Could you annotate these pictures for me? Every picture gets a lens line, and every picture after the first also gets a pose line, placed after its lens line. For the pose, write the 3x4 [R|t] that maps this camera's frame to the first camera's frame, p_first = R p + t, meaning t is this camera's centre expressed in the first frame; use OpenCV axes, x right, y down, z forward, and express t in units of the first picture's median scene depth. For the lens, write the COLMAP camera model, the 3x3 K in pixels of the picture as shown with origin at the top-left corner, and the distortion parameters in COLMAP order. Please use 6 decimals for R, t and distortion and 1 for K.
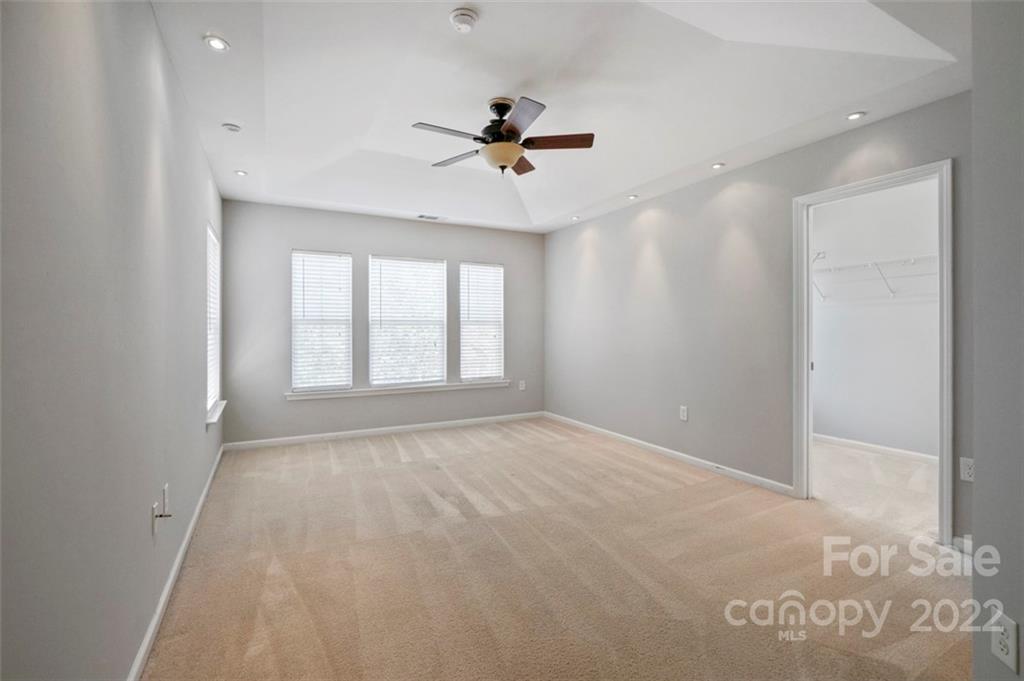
lens RADIAL K [[449.6, 0, 522.4], [0, 449.6, 323.6], [0, 0, 1]] dist [0.003000, -0.000047]
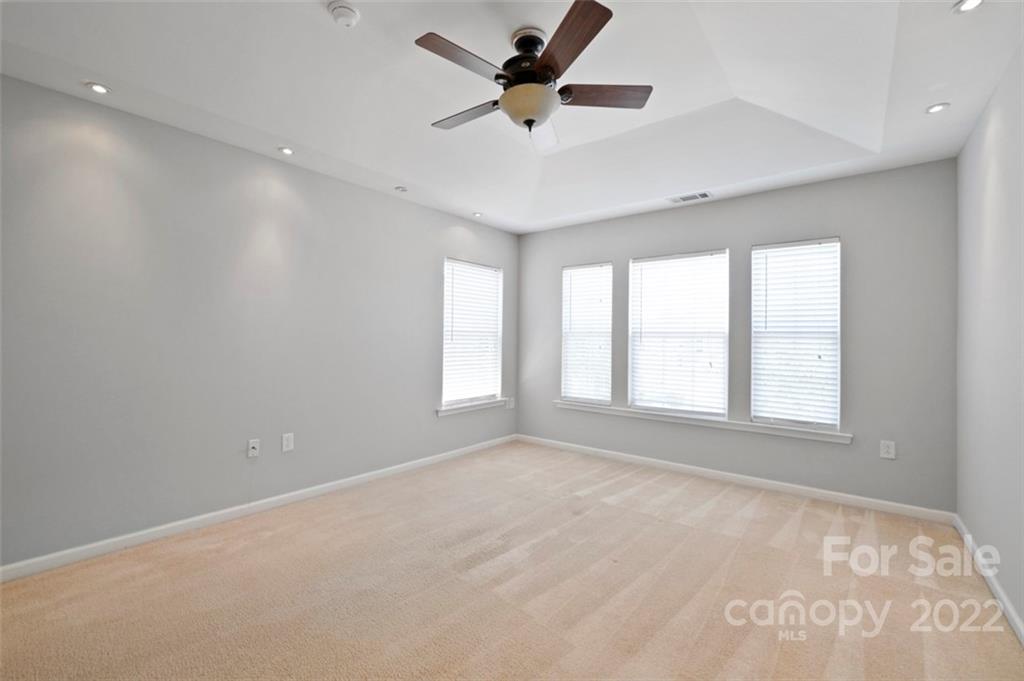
lens RADIAL K [[449.6, 0, 510.1], [0, 449.6, 335.4], [0, 0, 1]] dist [0.003000, -0.000047]
pose [[0.383374, -0.002890, -0.923589, 0.374752], [-0.001237, 0.999993, -0.003643, 0.001796], [0.923592, 0.002539, 0.383368, 0.413044]]
